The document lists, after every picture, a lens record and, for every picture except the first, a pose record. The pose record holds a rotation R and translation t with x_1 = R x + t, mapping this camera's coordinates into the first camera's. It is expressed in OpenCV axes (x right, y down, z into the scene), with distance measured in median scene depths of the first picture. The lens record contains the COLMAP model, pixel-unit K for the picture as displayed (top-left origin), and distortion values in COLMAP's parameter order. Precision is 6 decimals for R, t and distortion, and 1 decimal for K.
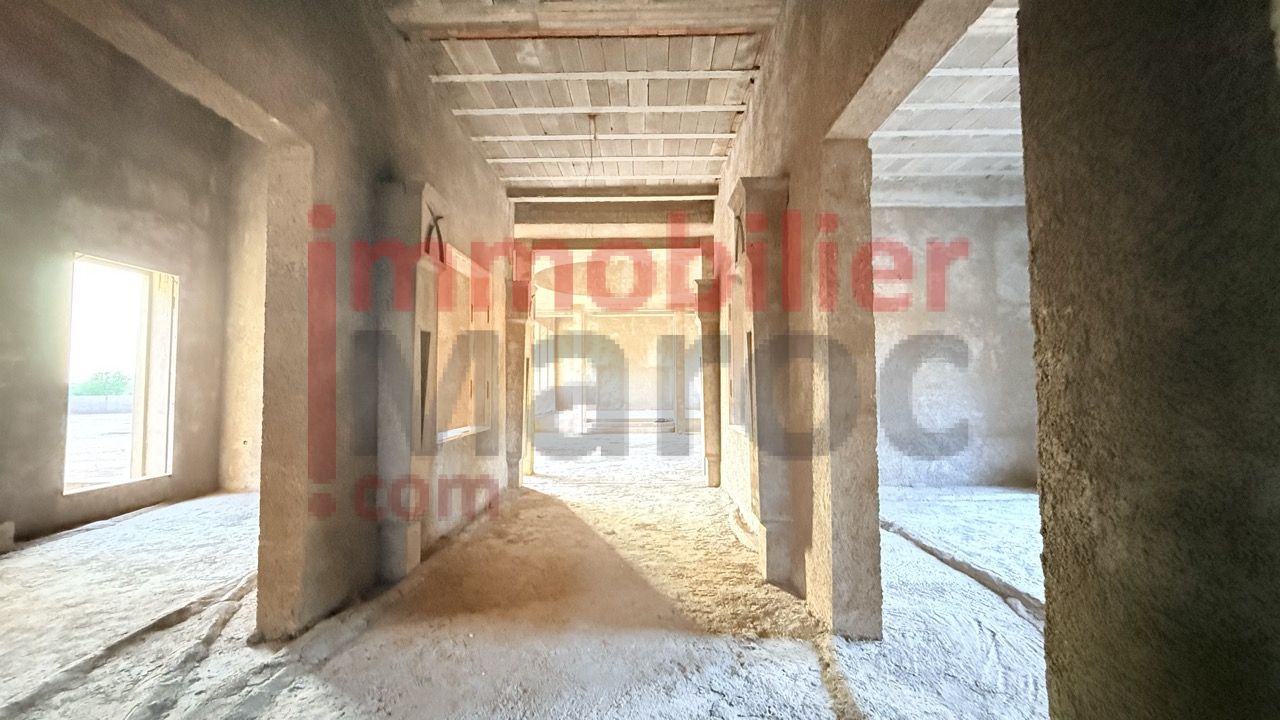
lens RADIAL K [[510.8, 0, 636.0], [0, 510.8, 358.0], [0, 0, 1]] dist [0.002420, -0.000261]
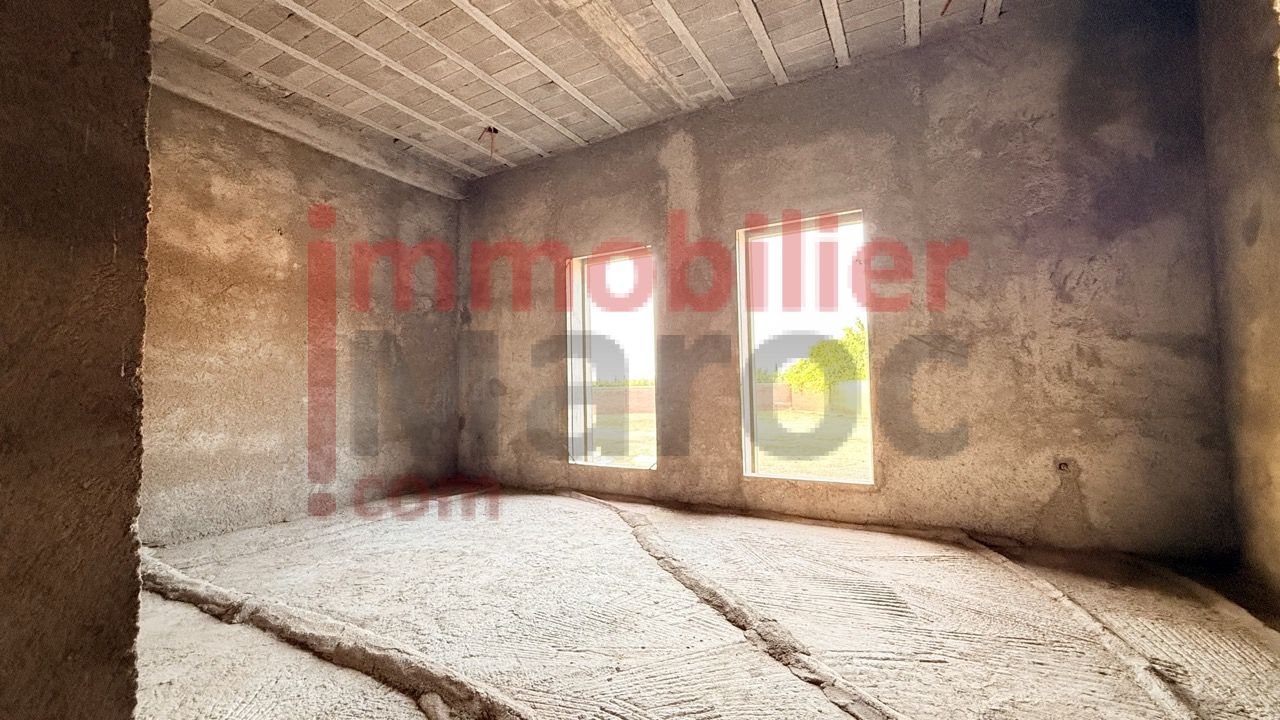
lens RADIAL K [[510.8, 0, 638.8], [0, 510.8, 359.1], [0, 0, 1]] dist [0.002420, -0.000261]
pose [[0.474230, 0.034503, 0.879725, 0.186065], [-0.025761, 0.999348, -0.025308, 0.037444], [-0.880024, -0.010660, 0.474809, 0.308597]]
